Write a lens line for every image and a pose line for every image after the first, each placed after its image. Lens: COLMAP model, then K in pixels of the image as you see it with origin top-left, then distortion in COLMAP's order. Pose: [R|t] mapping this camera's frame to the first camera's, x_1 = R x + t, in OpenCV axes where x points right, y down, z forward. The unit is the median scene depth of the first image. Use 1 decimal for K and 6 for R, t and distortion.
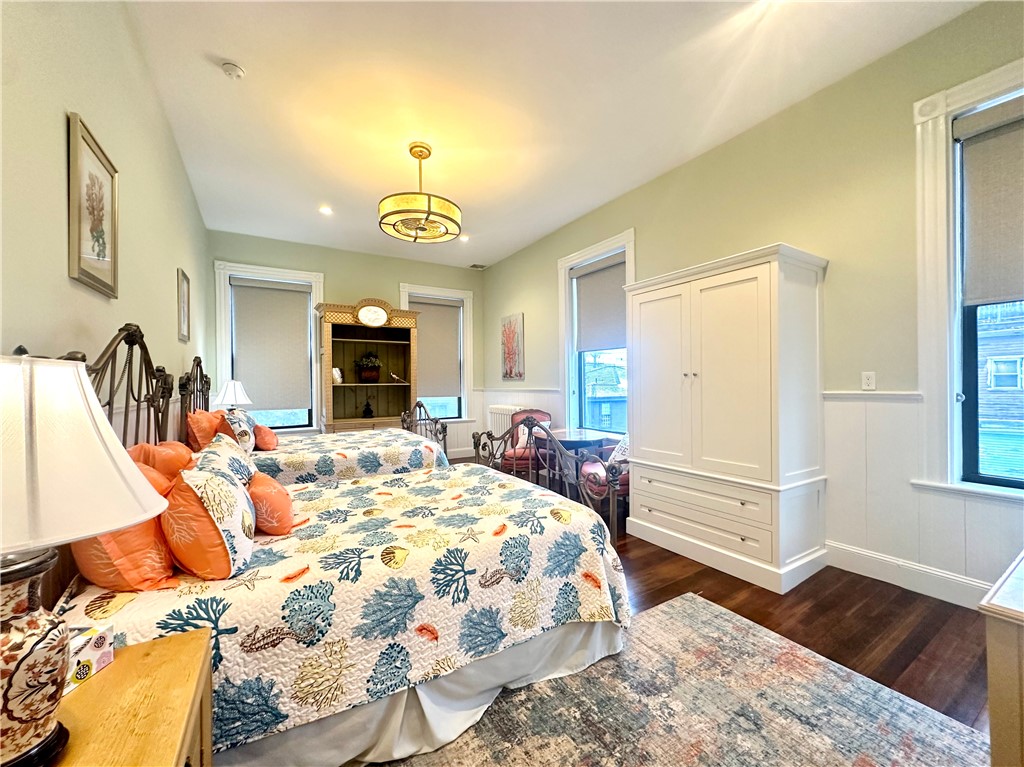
lens RADIAL K [[410.0, 0, 512.4], [0, 410.0, 384.3], [0, 0, 1]] dist [-0.002621, 0.000140]
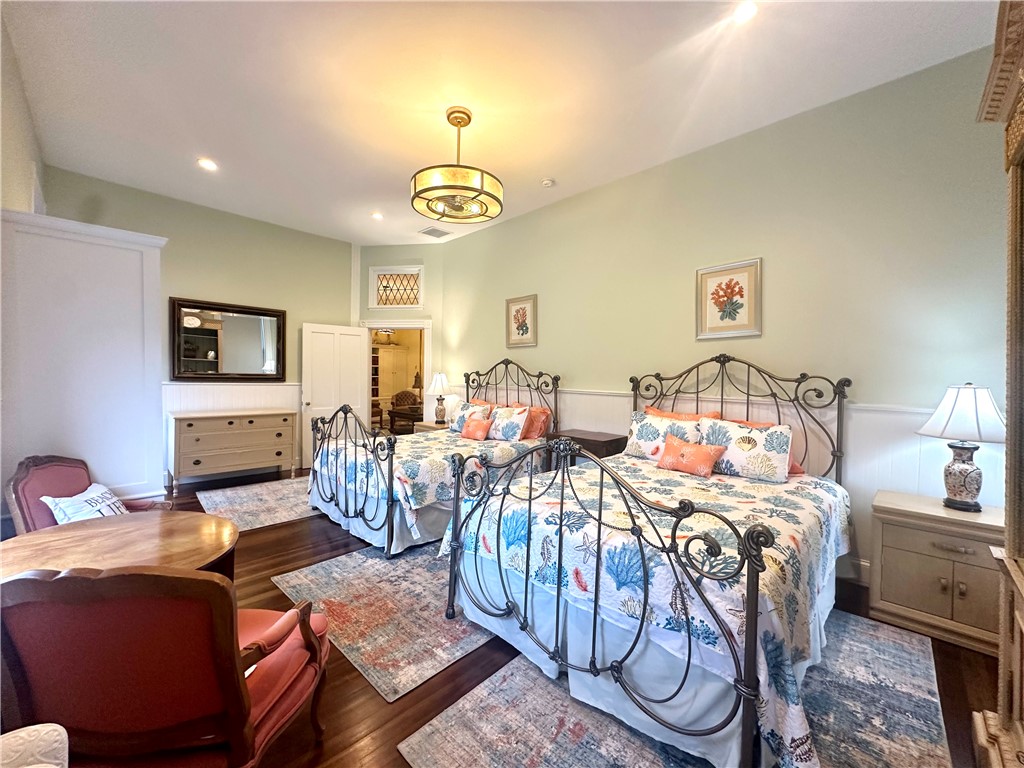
lens RADIAL K [[398.2, 0, 503.4], [0, 398.2, 387.6], [0, 0, 1]] dist [-0.022372, 0.000104]
pose [[-0.974532, 0.000742, -0.224248, -0.240631], [-0.009708, 0.998917, 0.045494, -0.063348], [0.224039, 0.046512, -0.973470, 3.520576]]
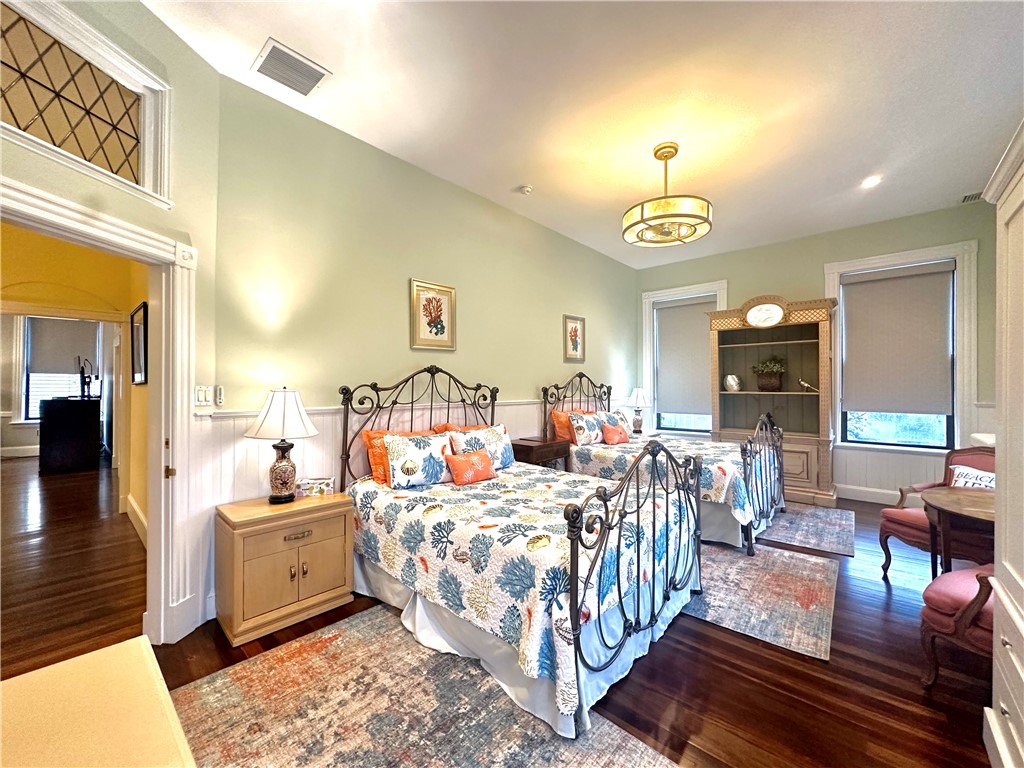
lens RADIAL K [[415.7, 0, 519.7], [0, 415.7, 384.5], [0, 0, 1]] dist [-0.001831, 0.000192]
pose [[0.282466, 0.004474, -0.959267, 1.148106], [-0.006532, 0.999975, 0.002741, -0.052987], [0.959255, 0.005492, 0.282488, 0.762688]]
